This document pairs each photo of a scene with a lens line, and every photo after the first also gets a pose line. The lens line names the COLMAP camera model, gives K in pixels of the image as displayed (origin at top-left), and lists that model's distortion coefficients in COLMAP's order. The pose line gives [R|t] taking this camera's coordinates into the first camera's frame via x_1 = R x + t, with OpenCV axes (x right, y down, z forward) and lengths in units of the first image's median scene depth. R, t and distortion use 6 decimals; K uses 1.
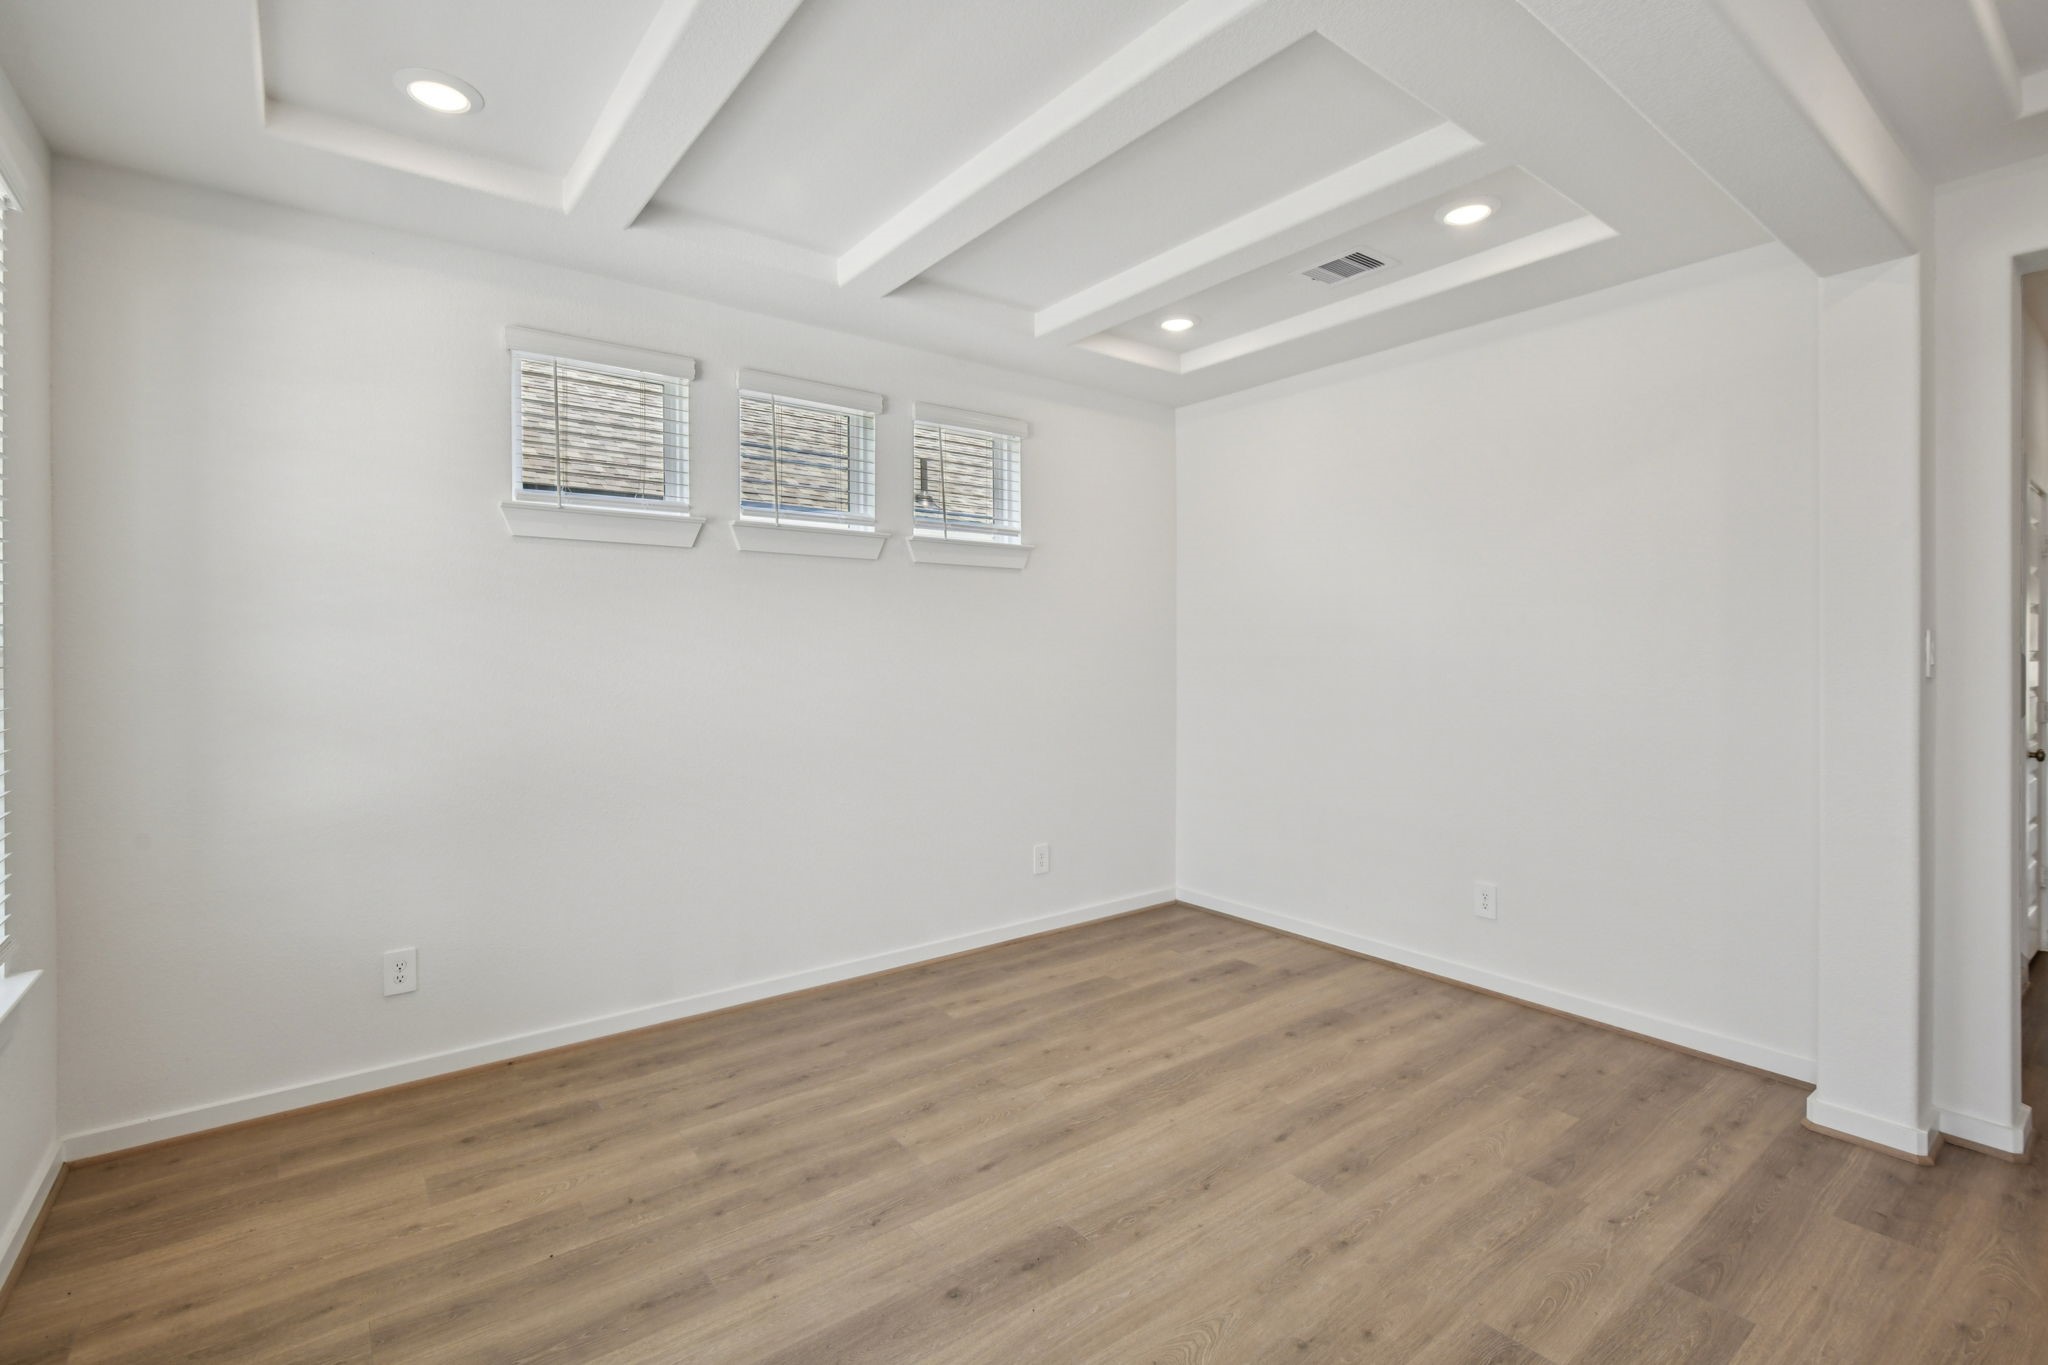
lens RADIAL K [[941.2, 0, 1008.9], [0, 941.2, 653.5], [0, 0, 1]] dist [0.010576, -0.006911]
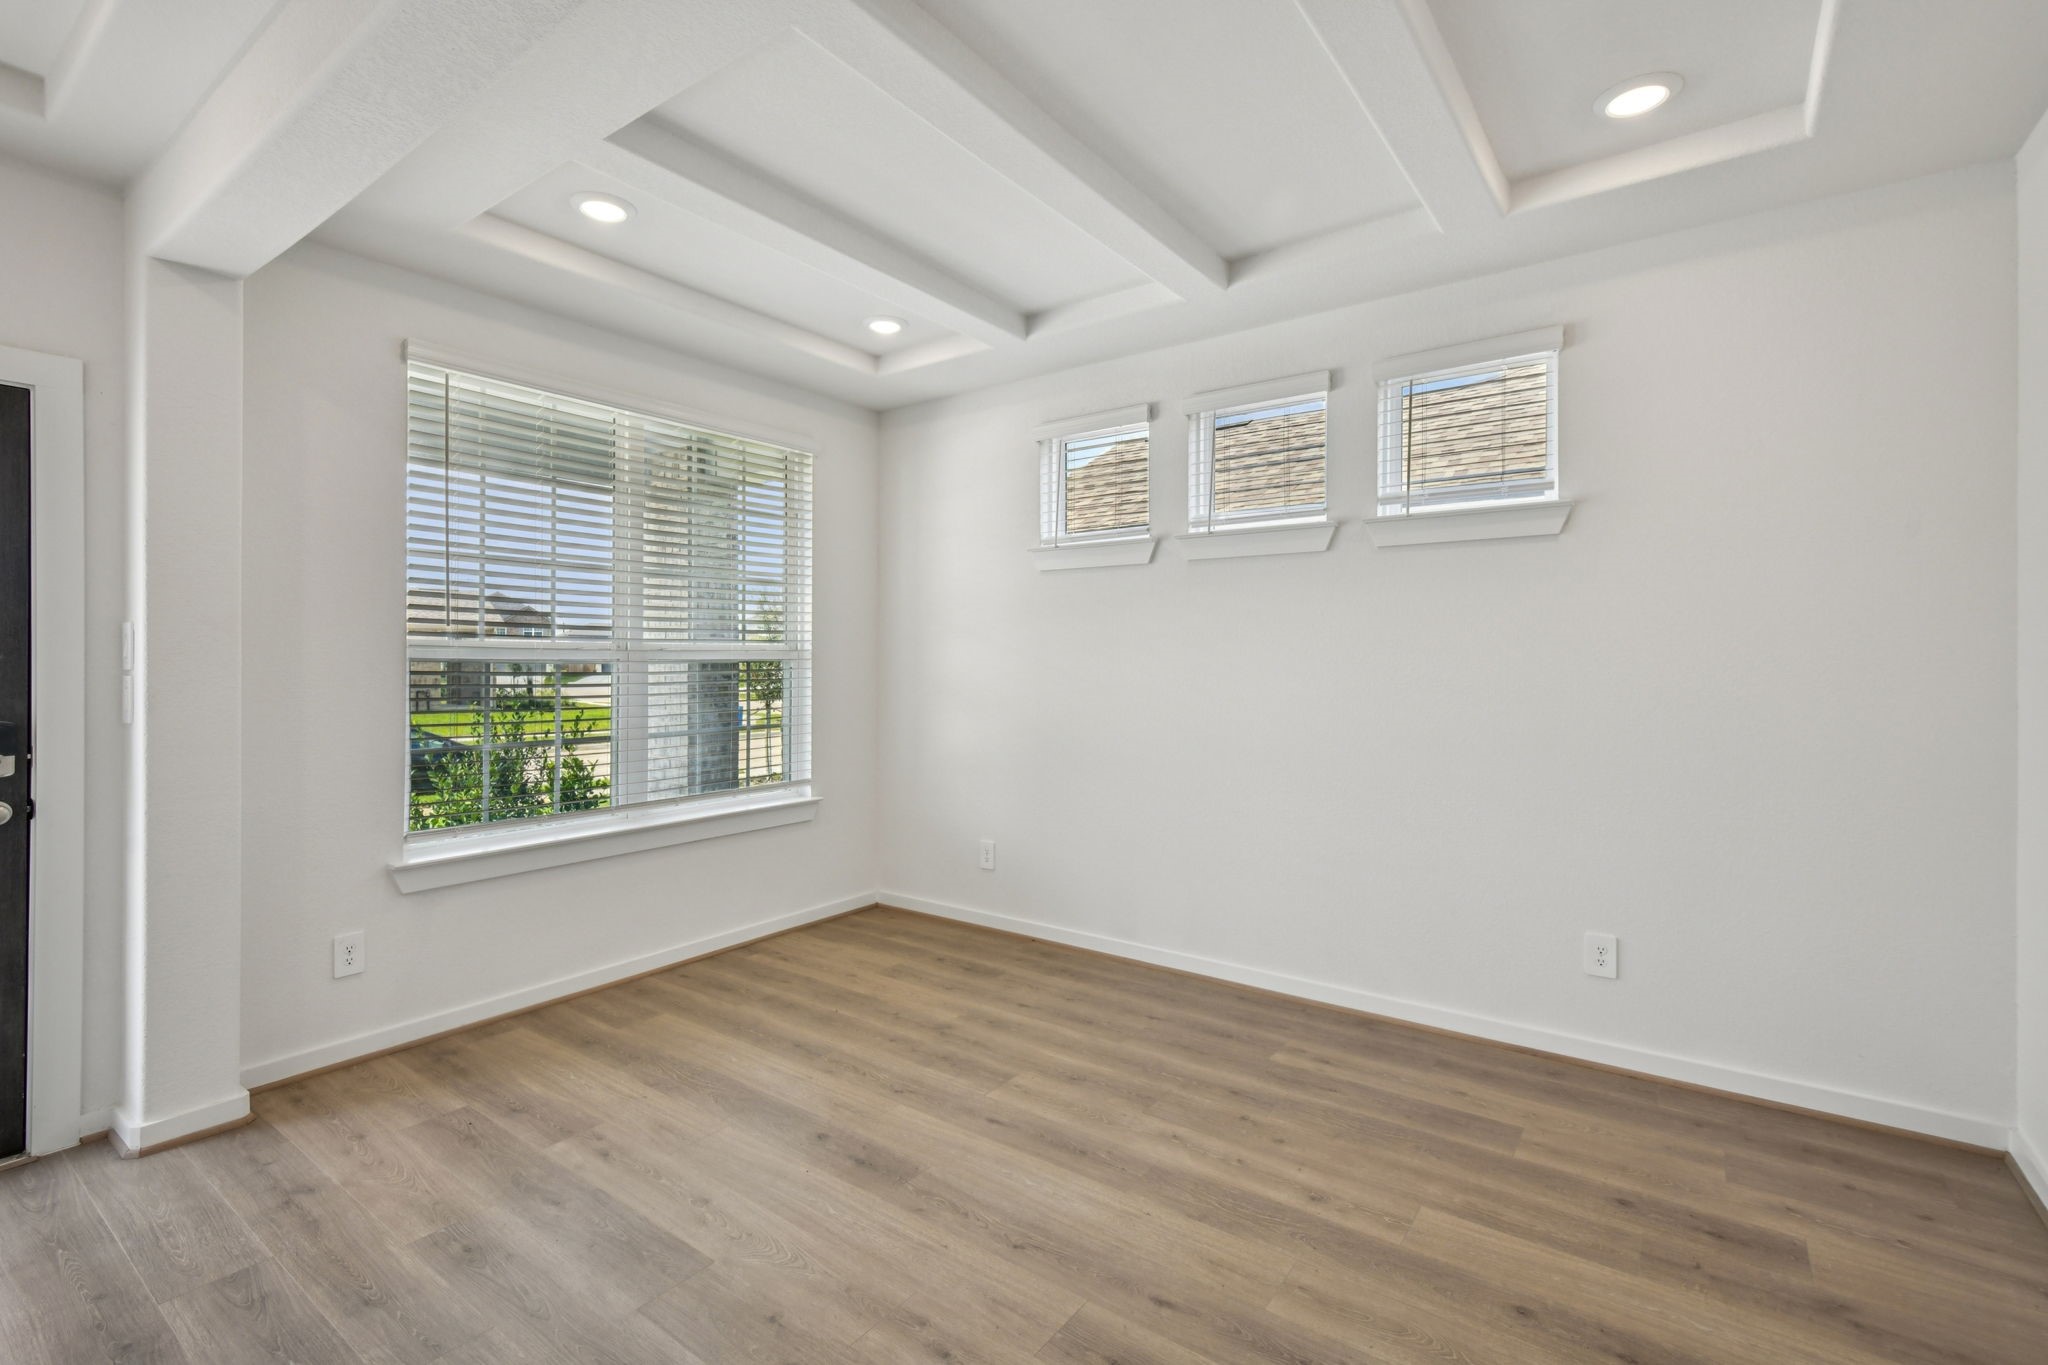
lens RADIAL K [[941.2, 0, 1028.1], [0, 941.2, 665.0], [0, 0, 1]] dist [0.010576, -0.006911]
pose [[0.267578, 0.005514, -0.963520, 0.862756], [-0.004486, 0.999980, 0.004476, 0.011074], [0.963526, 0.003125, 0.267598, 0.623752]]
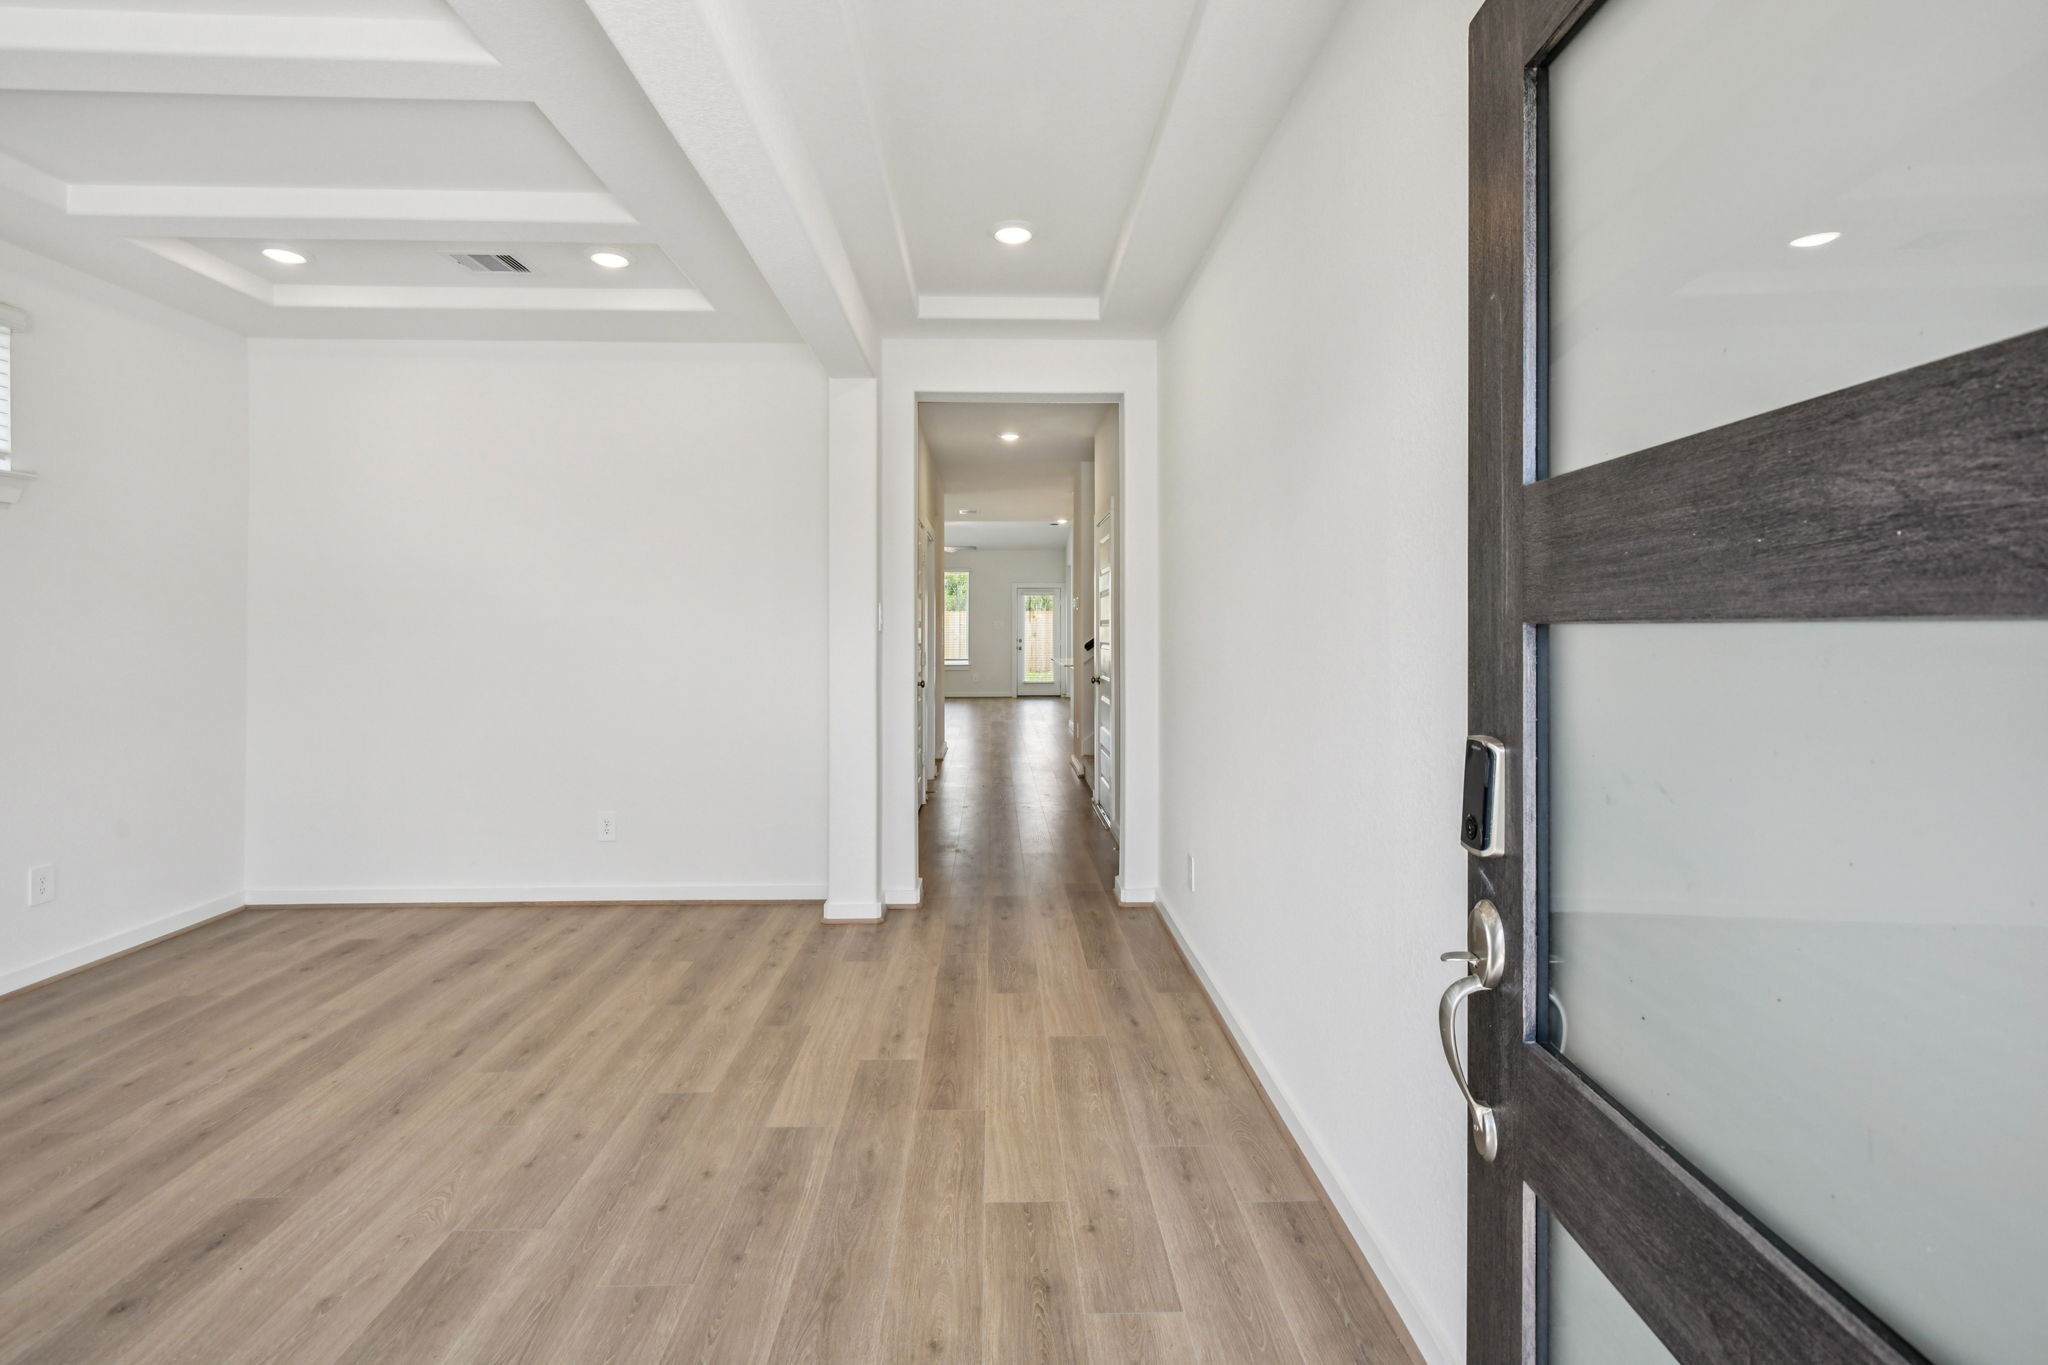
lens RADIAL K [[941.2, 0, 1051.5], [0, 941.2, 624.0], [0, 0, 1]] dist [0.010576, -0.006911]
pose [[0.562409, 0.004363, 0.826848, -0.207285], [0.005095, 0.999949, -0.008742, 0.025810], [-0.826843, 0.009129, 0.562358, -0.167378]]
